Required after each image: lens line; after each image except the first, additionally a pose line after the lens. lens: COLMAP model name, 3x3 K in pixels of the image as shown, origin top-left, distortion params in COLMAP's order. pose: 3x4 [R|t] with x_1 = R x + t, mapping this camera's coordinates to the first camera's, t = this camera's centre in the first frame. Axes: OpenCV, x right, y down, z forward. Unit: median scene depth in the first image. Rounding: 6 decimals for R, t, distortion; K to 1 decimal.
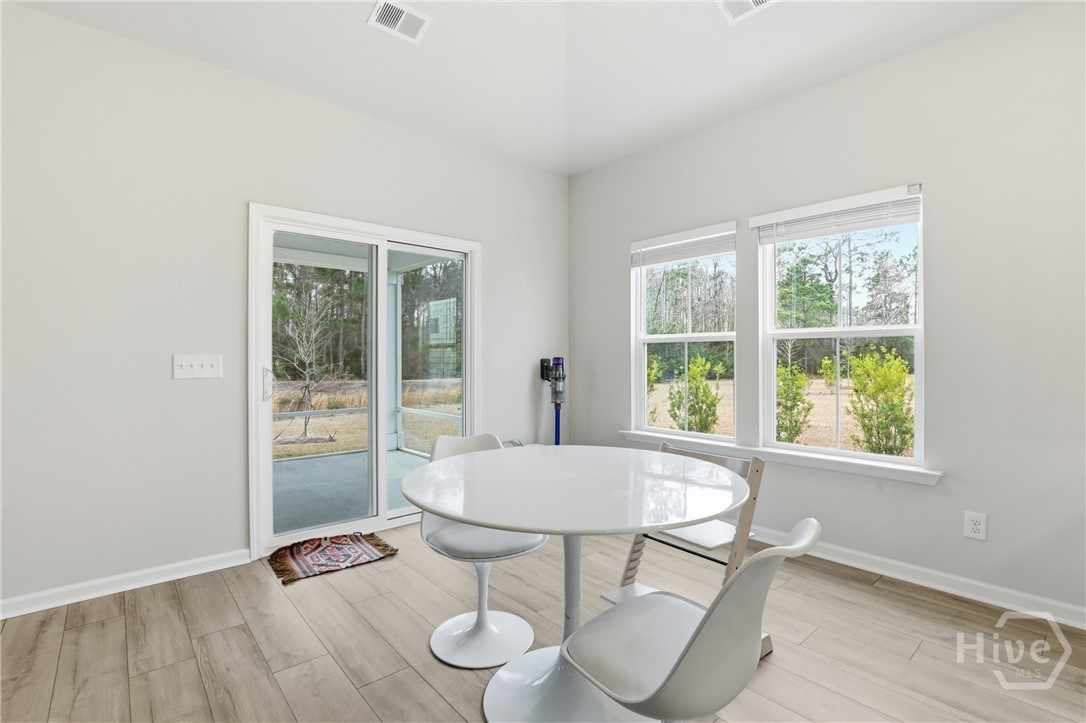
lens RADIAL K [[502.9, 0, 547.0], [0, 502.9, 361.2], [0, 0, 1]] dist [-0.030772, 0.002940]
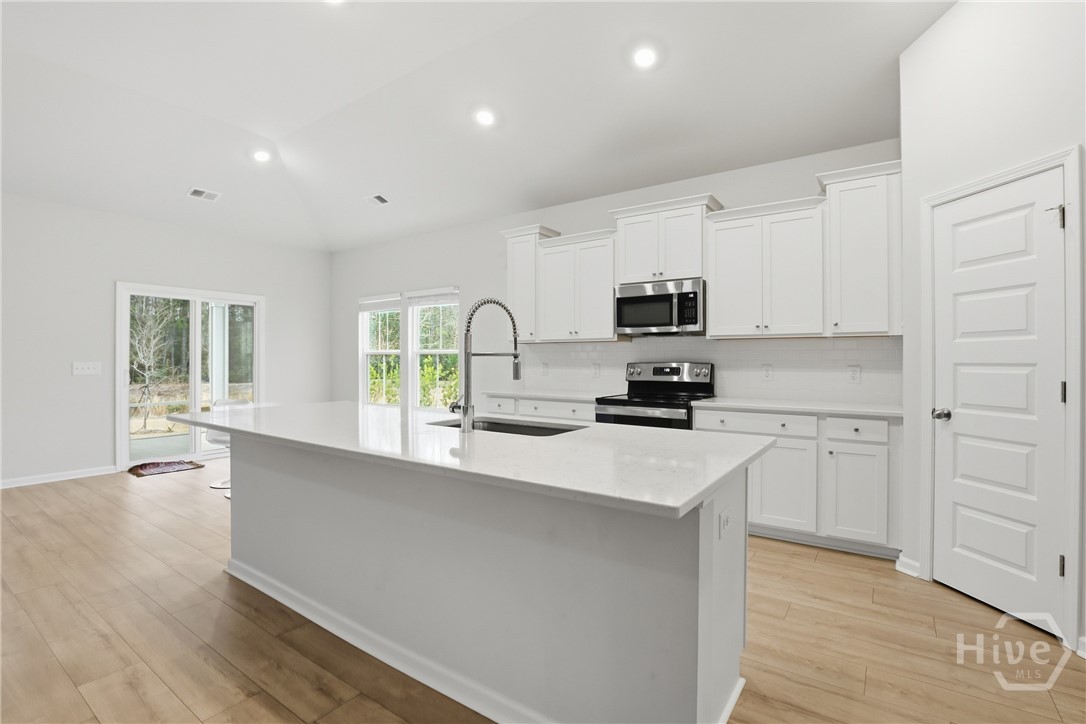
lens RADIAL K [[502.9, 0, 542.8], [0, 502.9, 362.1], [0, 0, 1]] dist [-0.030772, 0.002940]
pose [[0.972997, 0.000064, 0.230820, 0.389134], [0.000512, 0.999997, -0.002435, -0.006371], [-0.230819, 0.002487, 0.972994, -0.849729]]
